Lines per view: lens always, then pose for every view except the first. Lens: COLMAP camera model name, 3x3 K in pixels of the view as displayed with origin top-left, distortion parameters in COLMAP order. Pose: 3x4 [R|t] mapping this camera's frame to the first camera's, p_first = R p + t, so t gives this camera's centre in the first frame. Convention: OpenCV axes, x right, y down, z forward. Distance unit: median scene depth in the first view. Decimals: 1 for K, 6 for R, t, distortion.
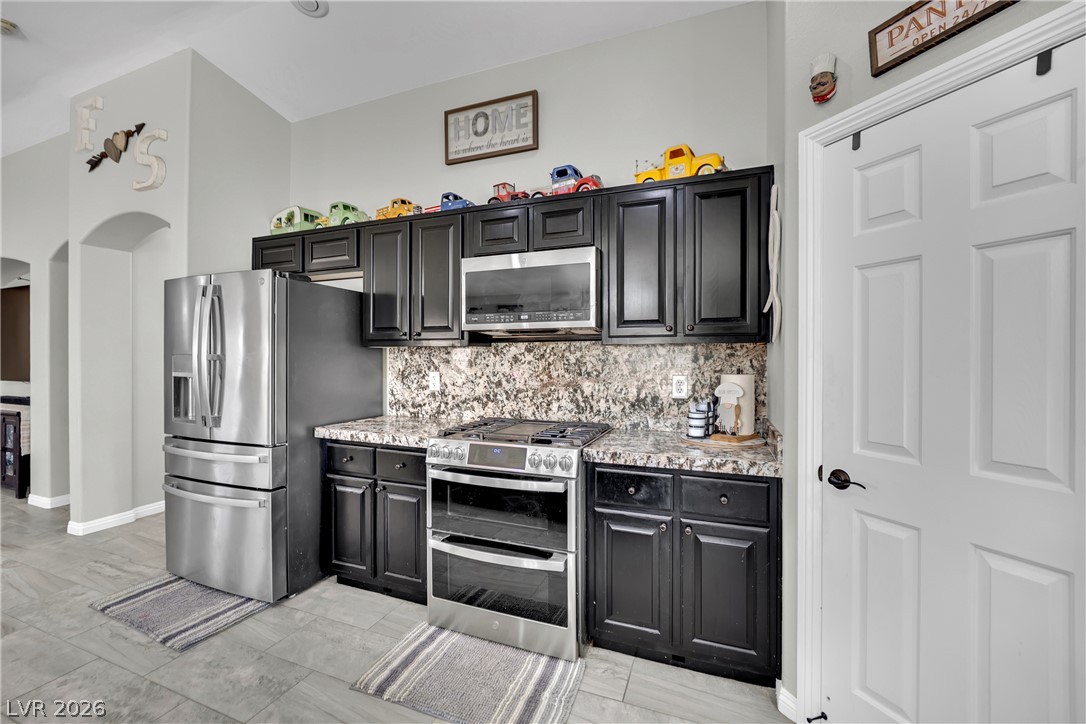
lens RADIAL K [[451.0, 0, 539.3], [0, 451.0, 359.1], [0, 0, 1]] dist [-0.021971, 0.000647]
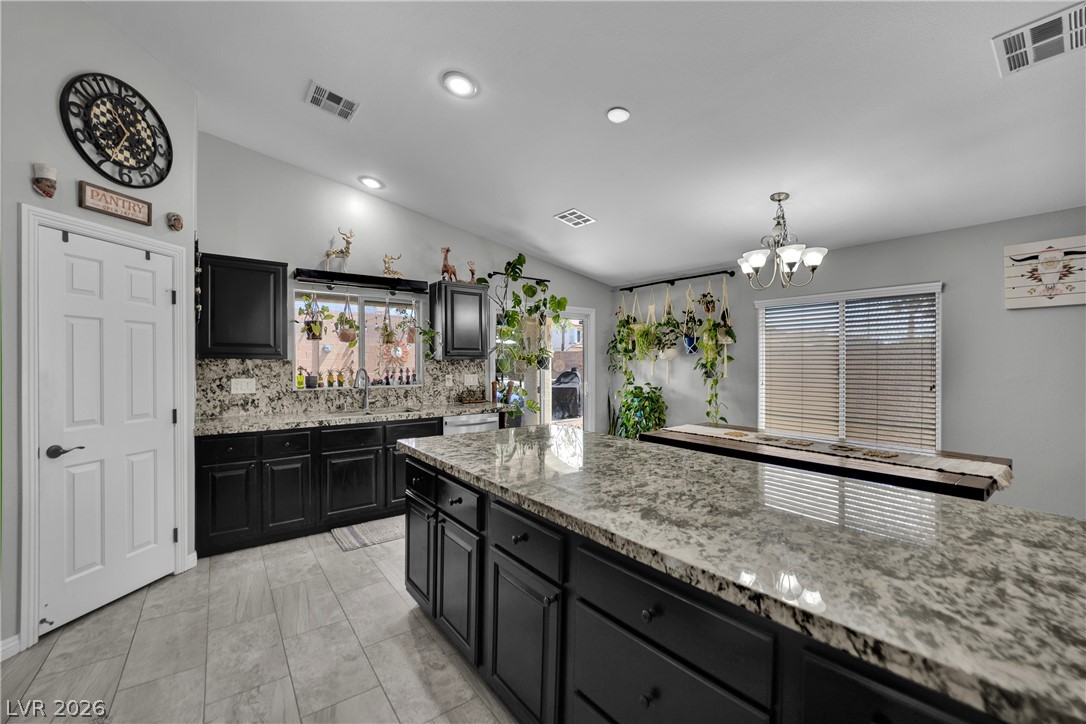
lens RADIAL K [[445.3, 0, 543.0], [0, 445.3, 362.0], [0, 0, 1]] dist [-0.022007, 0.005184]
pose [[-0.859017, -0.001582, 0.511945, -0.941196], [-0.000768, 0.999998, 0.001802, -0.025669], [-0.511947, 0.001155, -0.859017, 0.877887]]
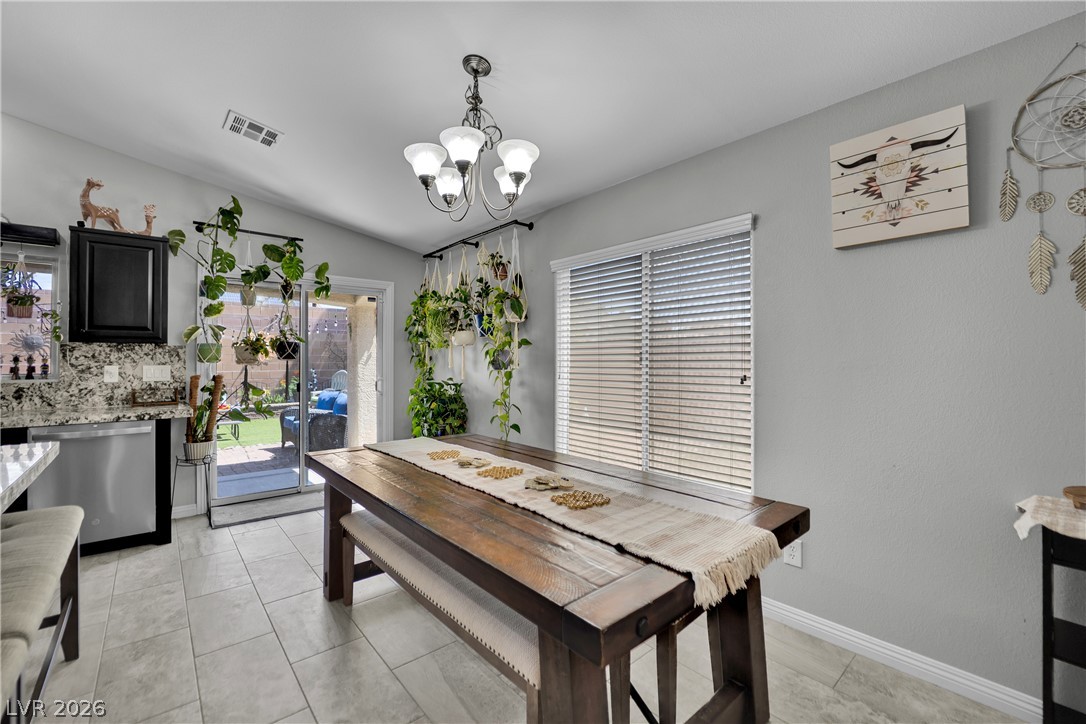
lens RADIAL K [[445.1, 0, 541.6], [0, 445.1, 361.8], [0, 0, 1]] dist [-0.021144, -0.000590]
pose [[-0.890943, -0.000392, 0.454115, -1.366040], [0.001234, 0.999994, 0.003285, 0.021609], [-0.454114, 0.003487, -0.890937, -0.033154]]
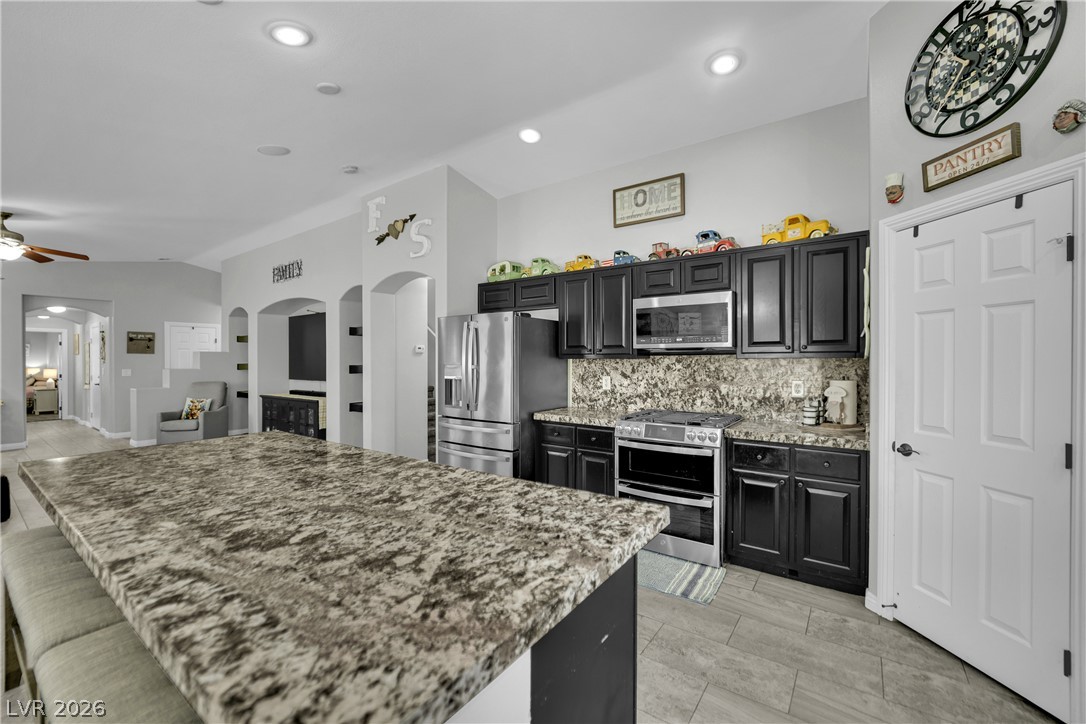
lens RADIAL K [[445.1, 0, 541.6], [0, 445.1, 361.8], [0, 0, 1]] dist [-0.021144, -0.000590]
pose [[0.968661, -0.002092, -0.248379, -0.104069], [0.002886, 0.999992, 0.002832, -0.026200], [0.248371, -0.003460, 0.968659, -0.482320]]
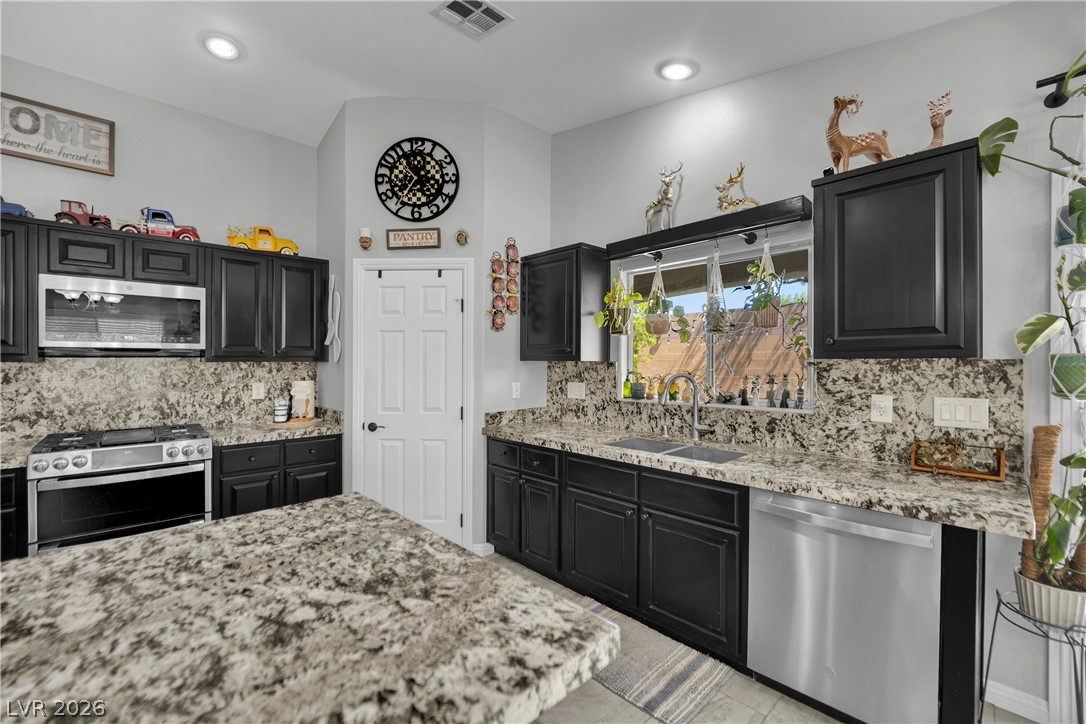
lens RADIAL K [[445.1, 0, 541.6], [0, 445.1, 361.8], [0, 0, 1]] dist [-0.021144, -0.000590]
pose [[0.428331, -0.000400, 0.903622, -0.568492], [0.002771, 0.999996, -0.000871, -0.026851], [-0.903618, 0.002878, 0.428330, -0.412468]]
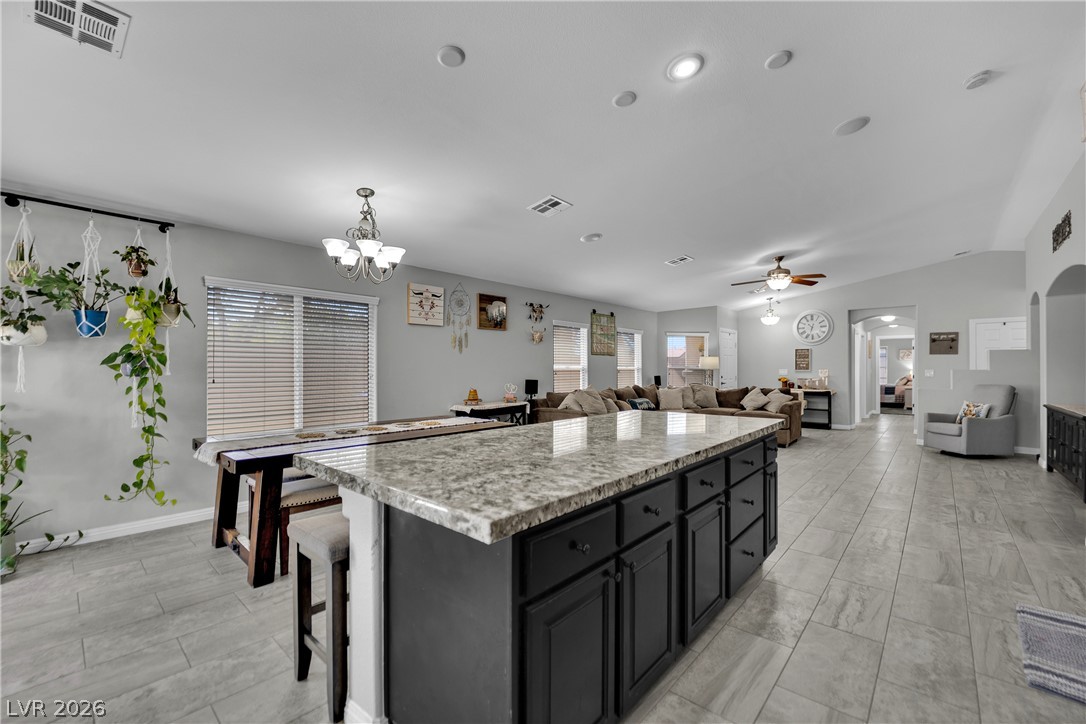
lens RADIAL K [[445.1, 0, 541.6], [0, 445.1, 361.8], [0, 0, 1]] dist [-0.021144, -0.000590]
pose [[-0.348906, -0.012103, -0.937079, 0.292326], [-0.003535, 0.999926, -0.011598, 0.019026], [0.937151, -0.000734, -0.348923, 0.314060]]
